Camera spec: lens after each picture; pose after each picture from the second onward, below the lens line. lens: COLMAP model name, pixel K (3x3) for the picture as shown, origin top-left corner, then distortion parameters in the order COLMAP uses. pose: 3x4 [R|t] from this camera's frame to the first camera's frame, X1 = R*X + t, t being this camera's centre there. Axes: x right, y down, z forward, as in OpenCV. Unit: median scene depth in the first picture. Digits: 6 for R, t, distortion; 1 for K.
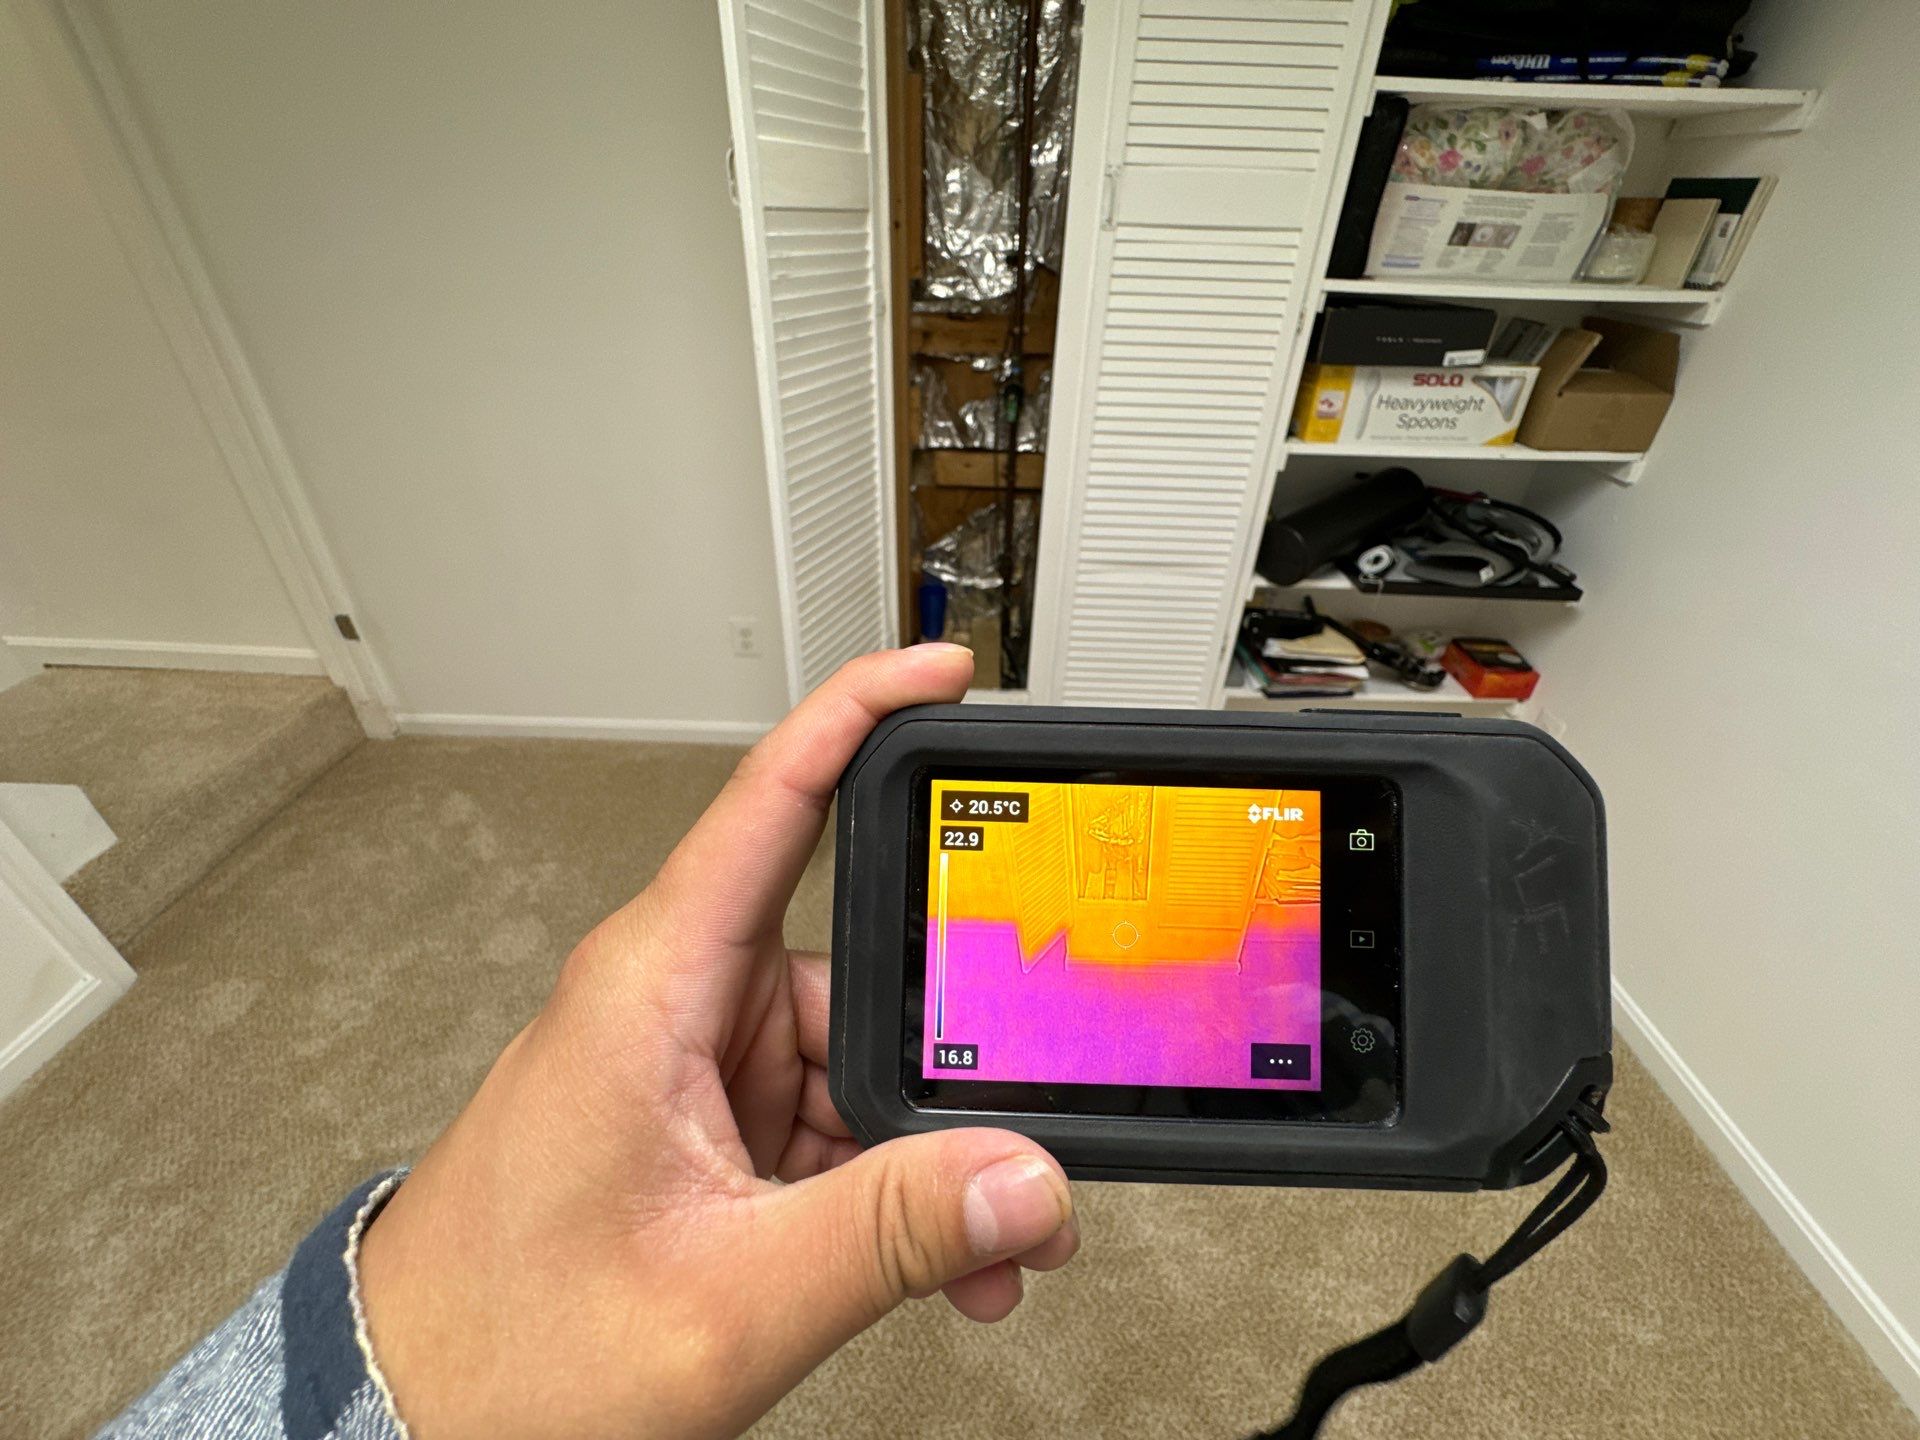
lens RADIAL K [[778.0, 0, 965.5], [0, 778.0, 716.2], [0, 0, 1]] dist [-0.006235, 0.000940]
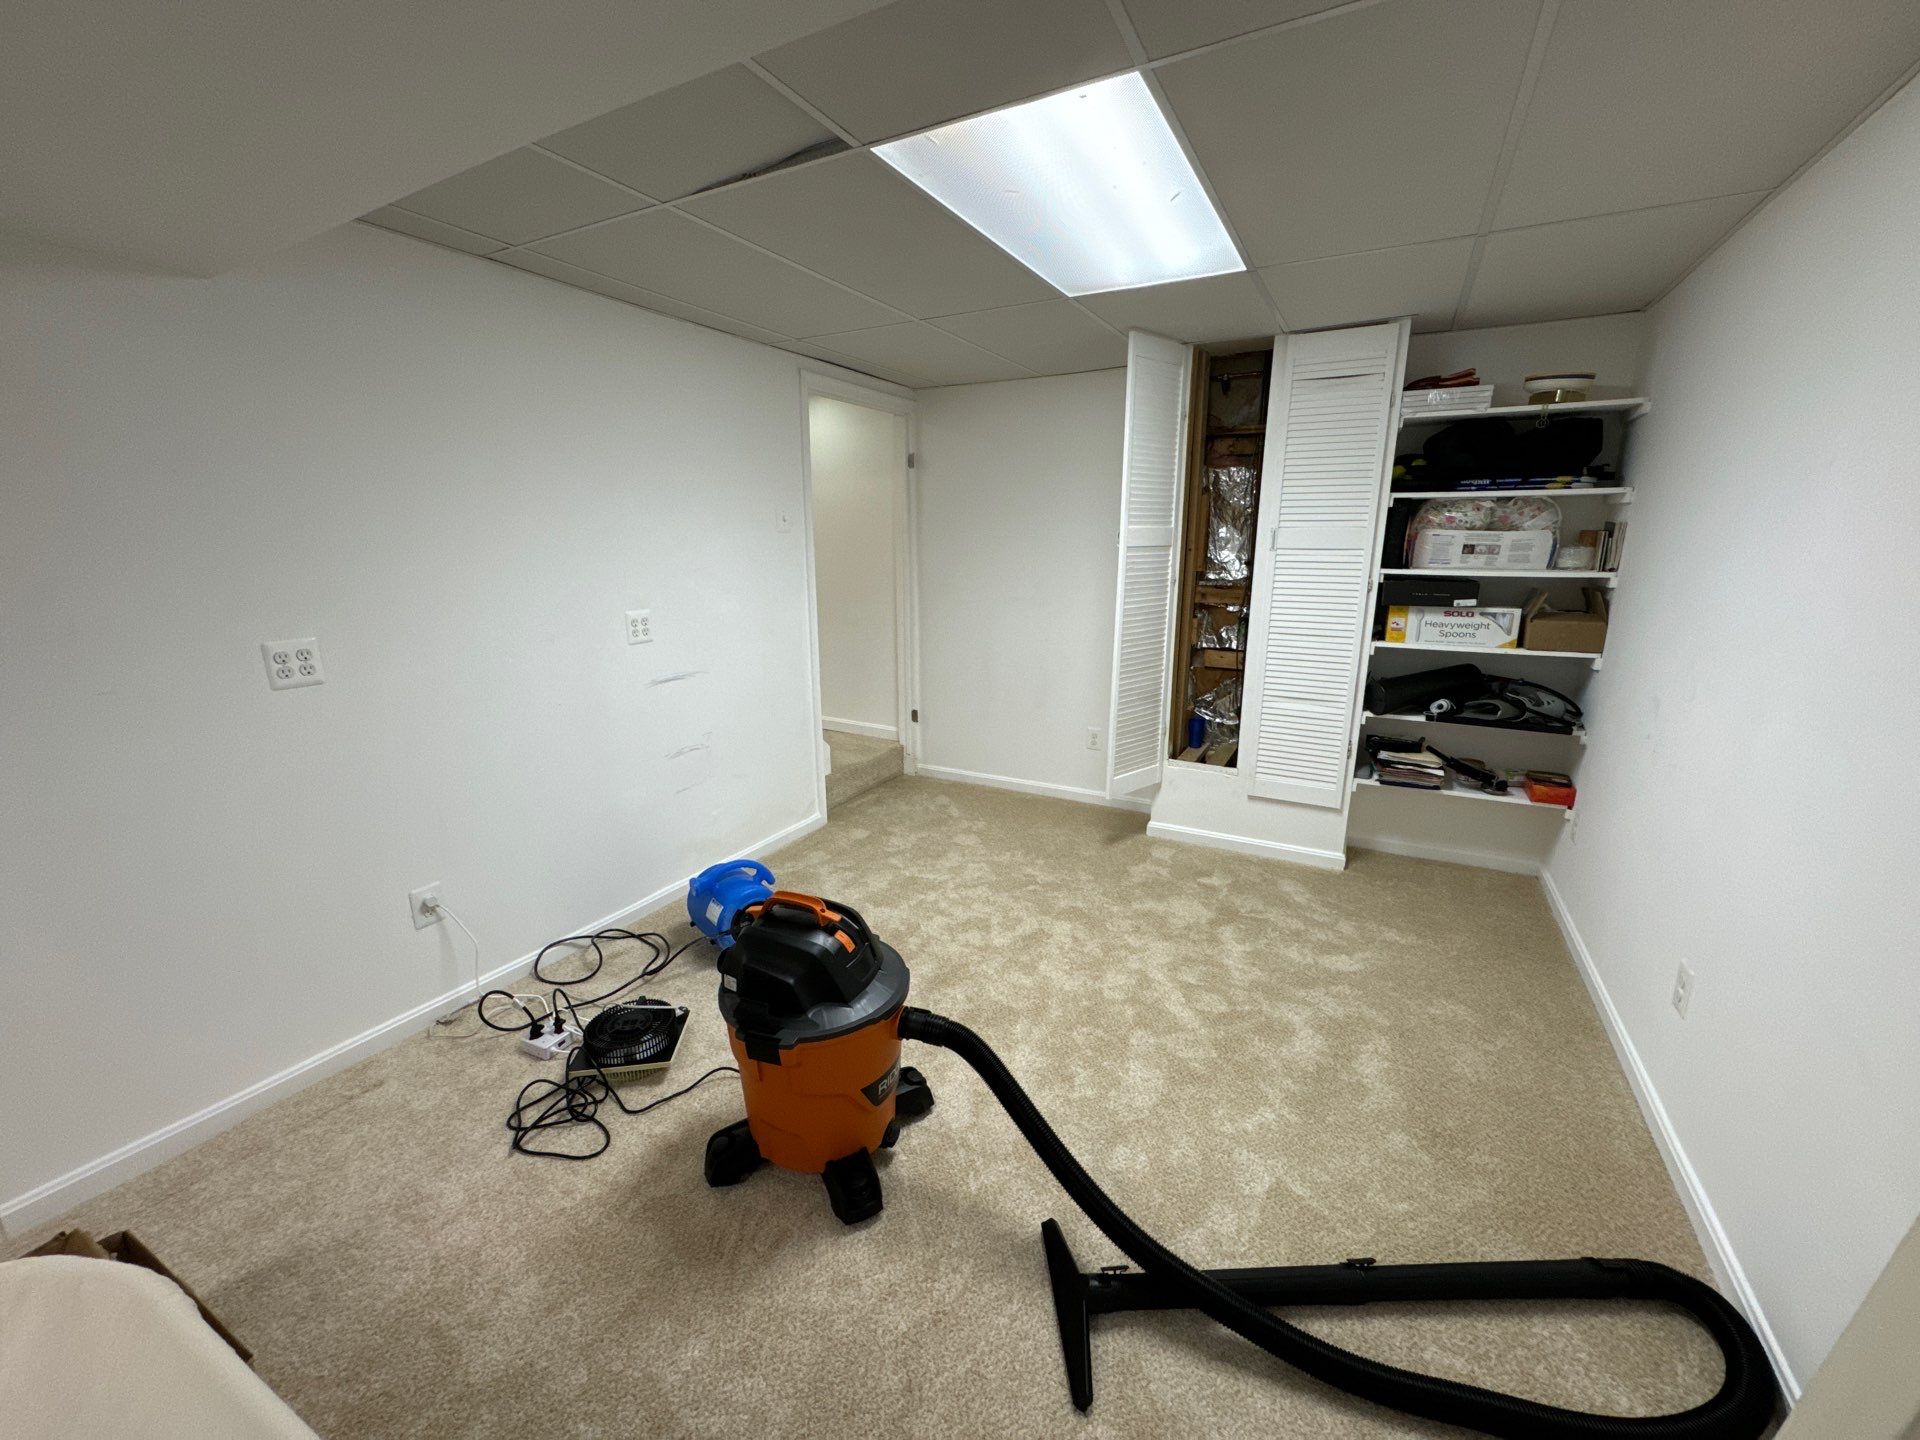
lens RADIAL K [[778.0, 0, 951.2], [0, 778.0, 712.0], [0, 0, 1]] dist [-0.006235, 0.000940]
pose [[0.883968, 0.078034, -0.460990, 0.384880], [-0.233054, 0.928293, -0.289754, 0.646501], [0.405323, 0.363569, 0.838768, -1.047220]]
